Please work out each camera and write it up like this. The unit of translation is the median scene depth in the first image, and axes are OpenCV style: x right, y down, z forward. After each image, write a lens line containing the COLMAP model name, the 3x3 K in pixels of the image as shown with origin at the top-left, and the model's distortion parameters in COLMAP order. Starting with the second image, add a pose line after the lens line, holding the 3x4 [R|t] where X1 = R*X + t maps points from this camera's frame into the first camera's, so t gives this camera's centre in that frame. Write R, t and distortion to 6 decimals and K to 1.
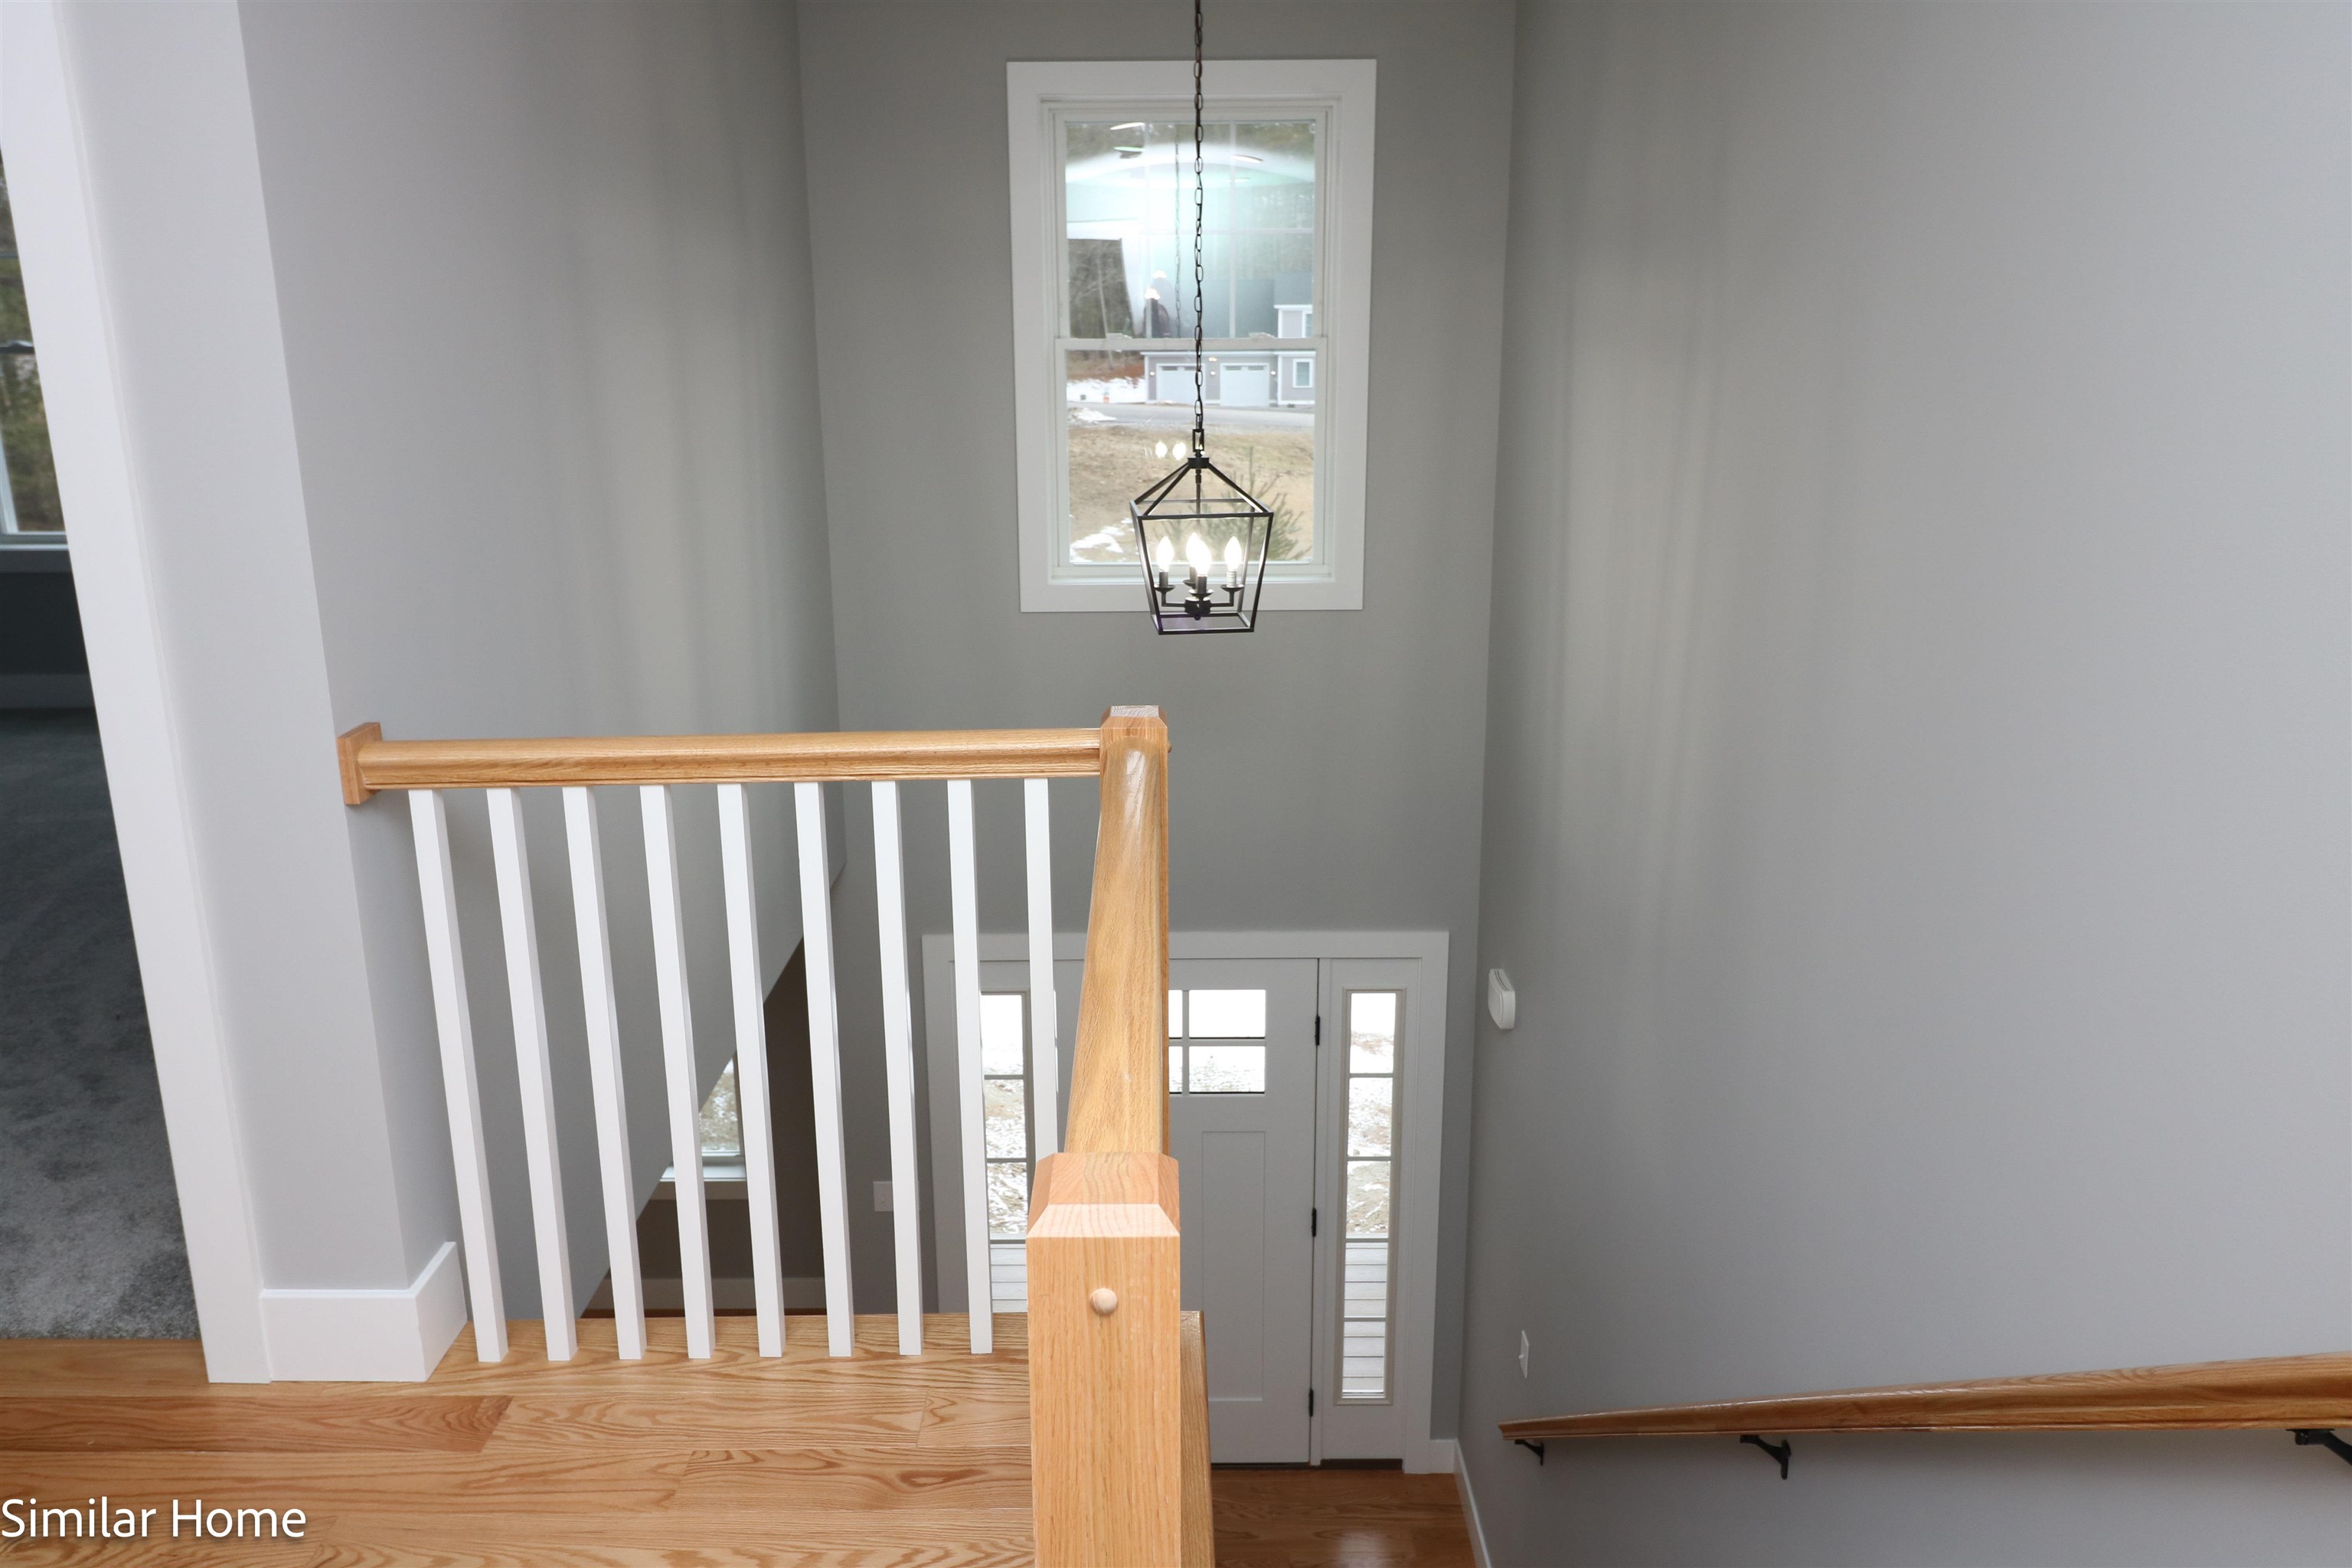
lens RADIAL K [[1650.0, 0, 1181.5], [0, 1650.0, 788.1], [0, 0, 1]] dist [-0.006397, -0.004599]
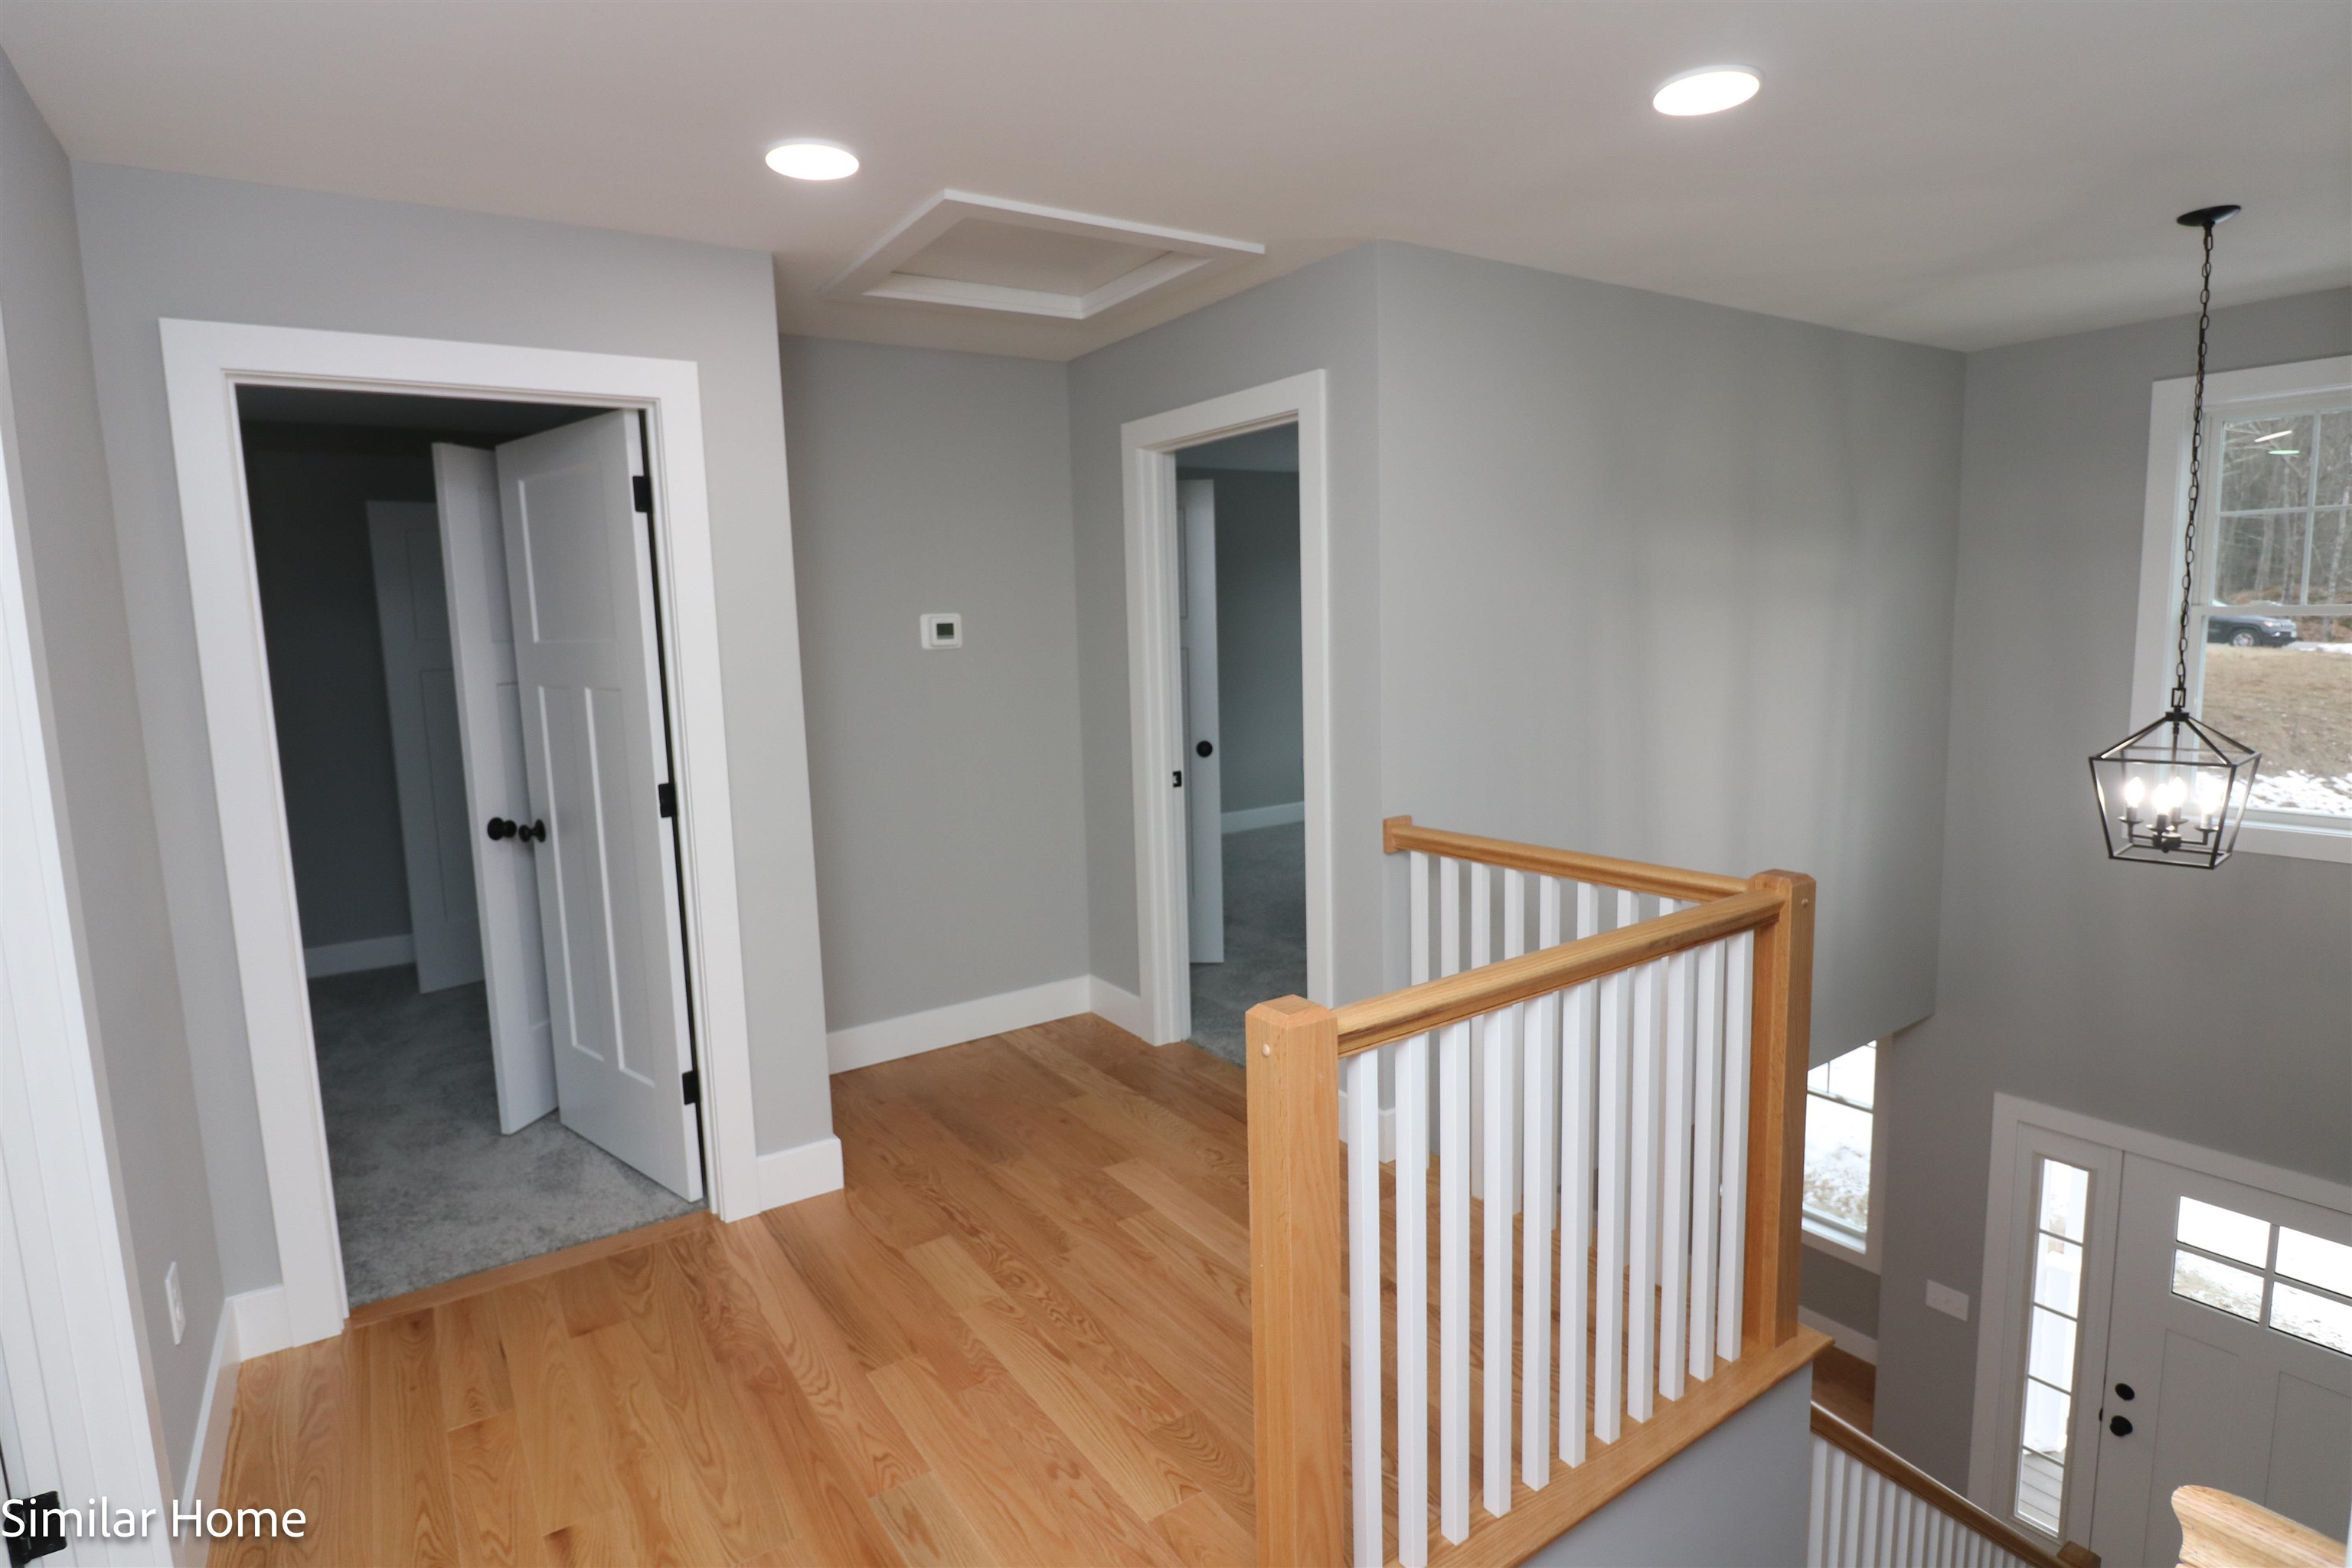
lens RADIAL K [[1190.1, 0, 1130.9], [0, 1190.1, 787.8], [0, 0, 1]] dist [-0.005586, -0.009273]
pose [[0.525324, 0.107055, -0.844141, 0.434164], [-0.200681, 0.979656, -0.000646, -0.003850], [0.826899, 0.169743, 0.536121, -0.038517]]
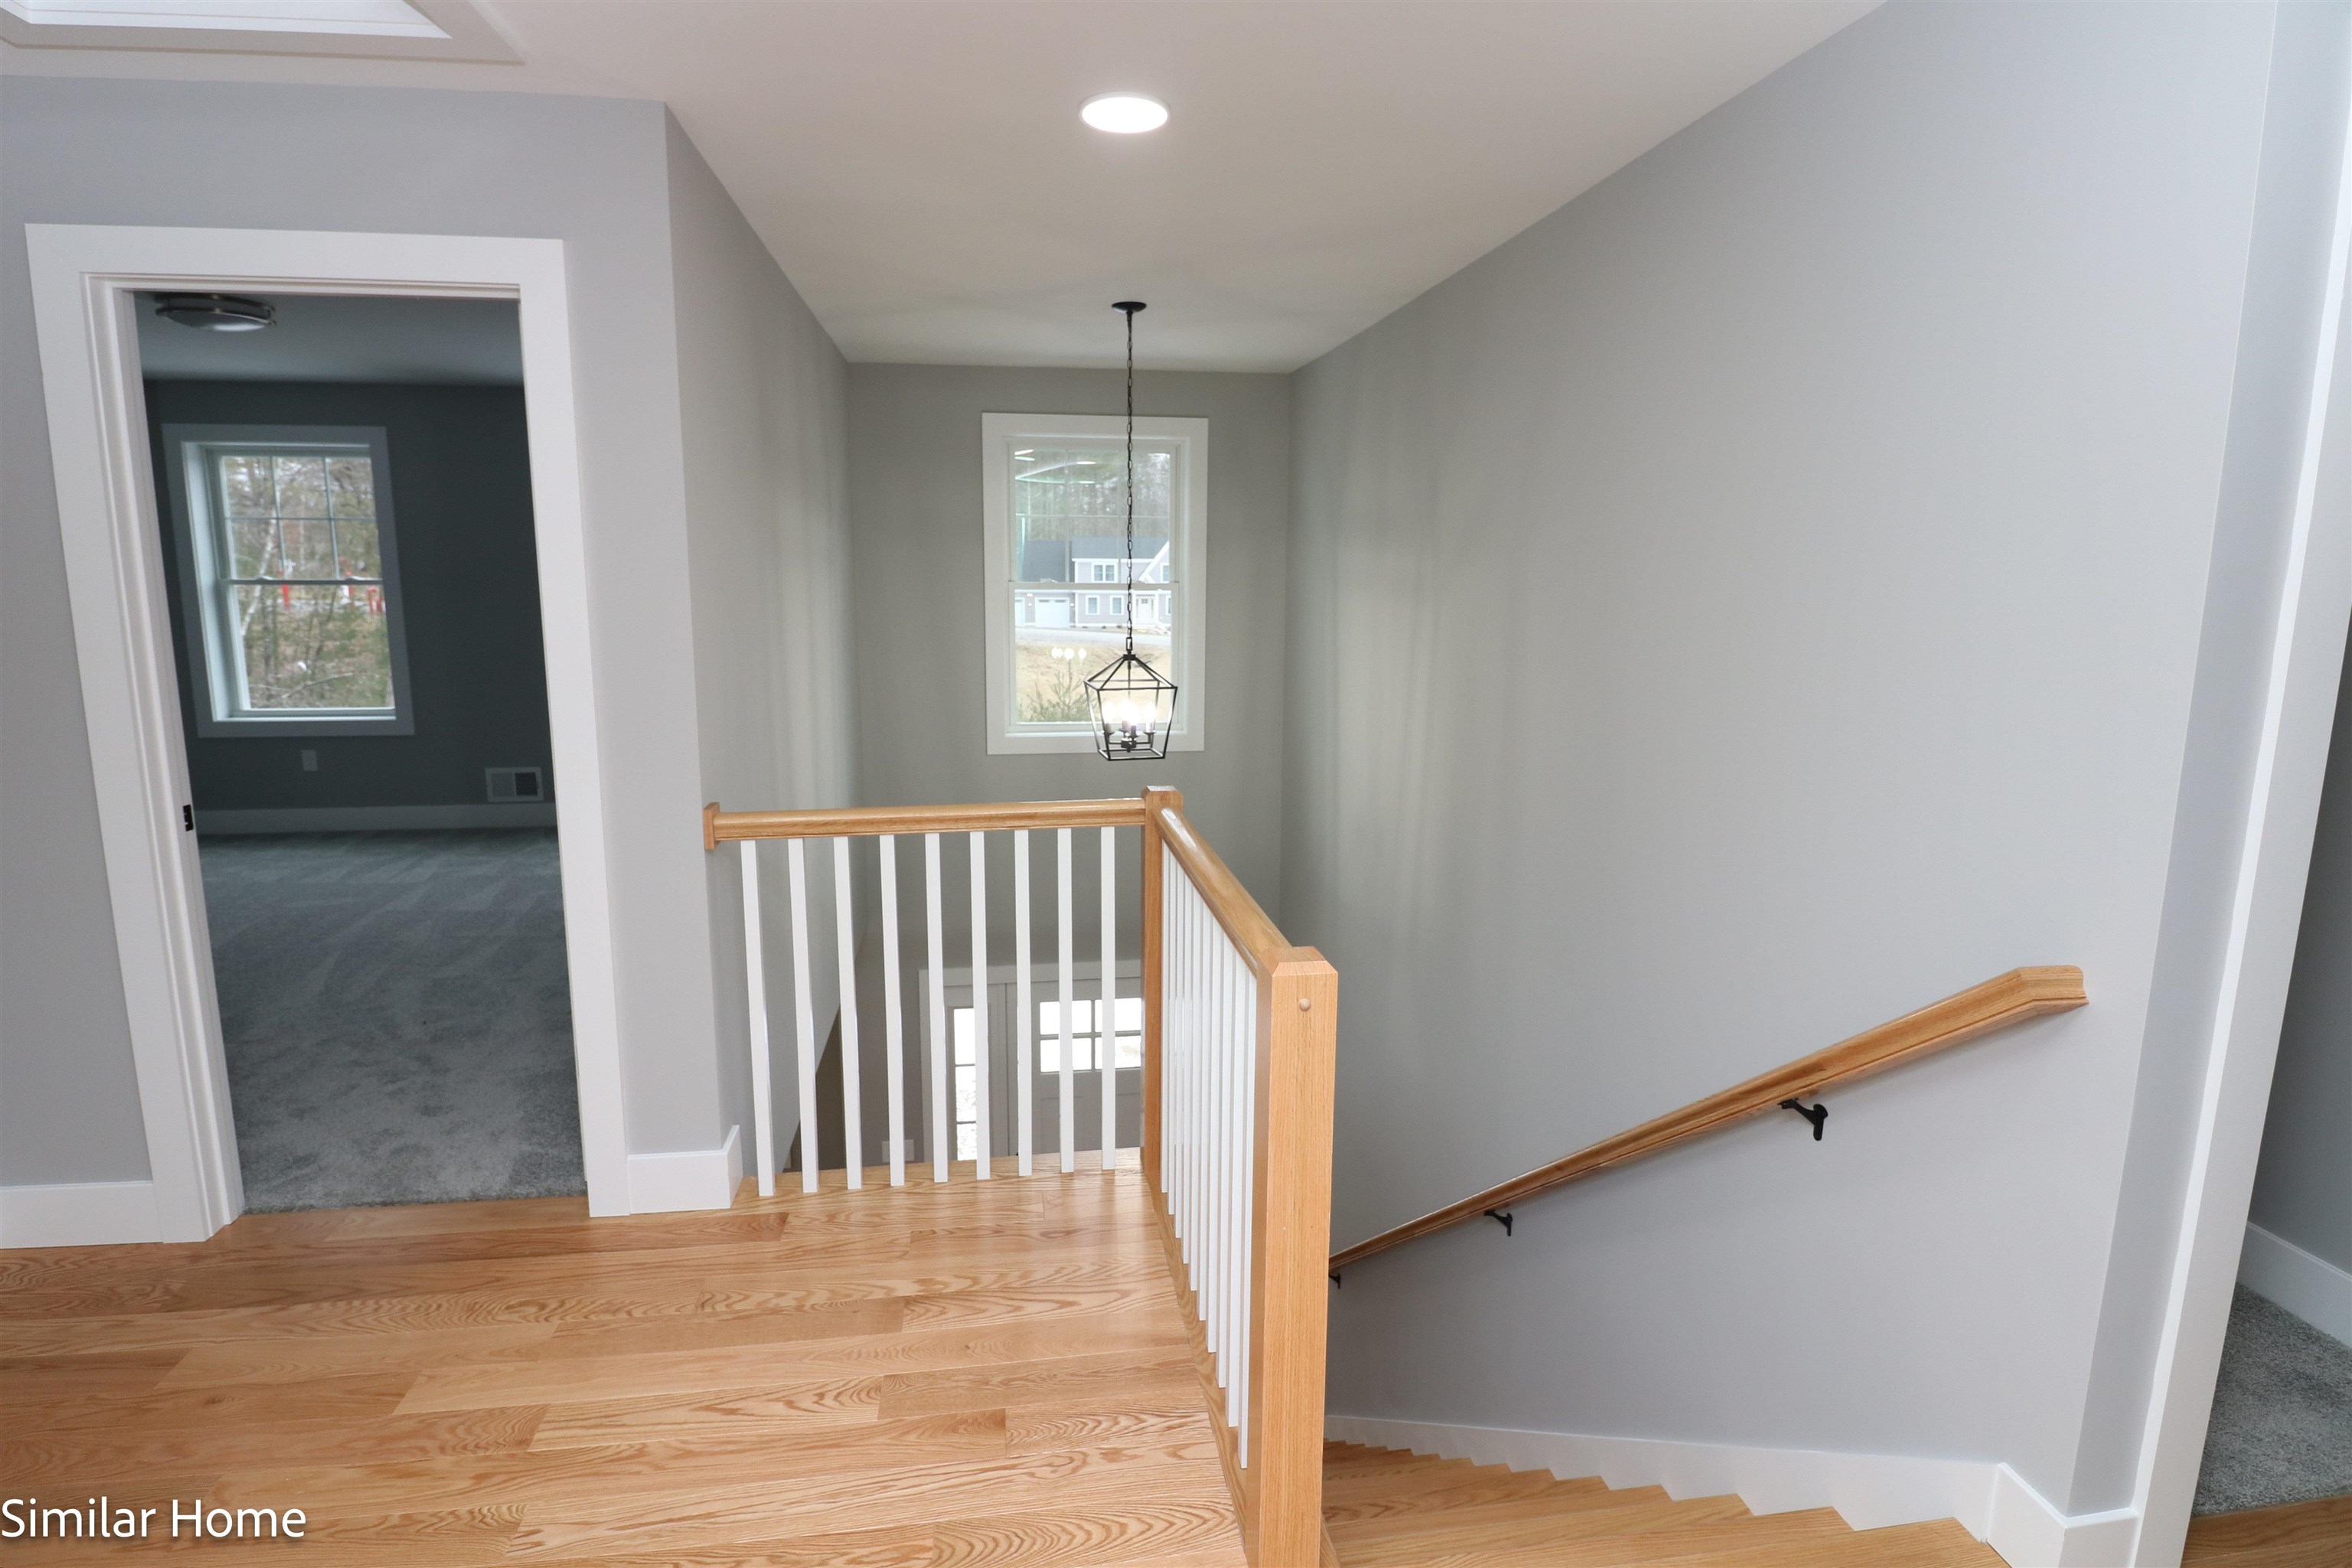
lens RADIAL K [[1190.1, 0, 1157.4], [0, 1190.1, 785.6], [0, 0, 1]] dist [-0.005586, -0.009273]
pose [[0.990936, -0.014708, 0.133530, -0.164460], [0.027420, 0.995207, -0.093866, 0.057241], [-0.131509, 0.096677, 0.986590, -0.218784]]
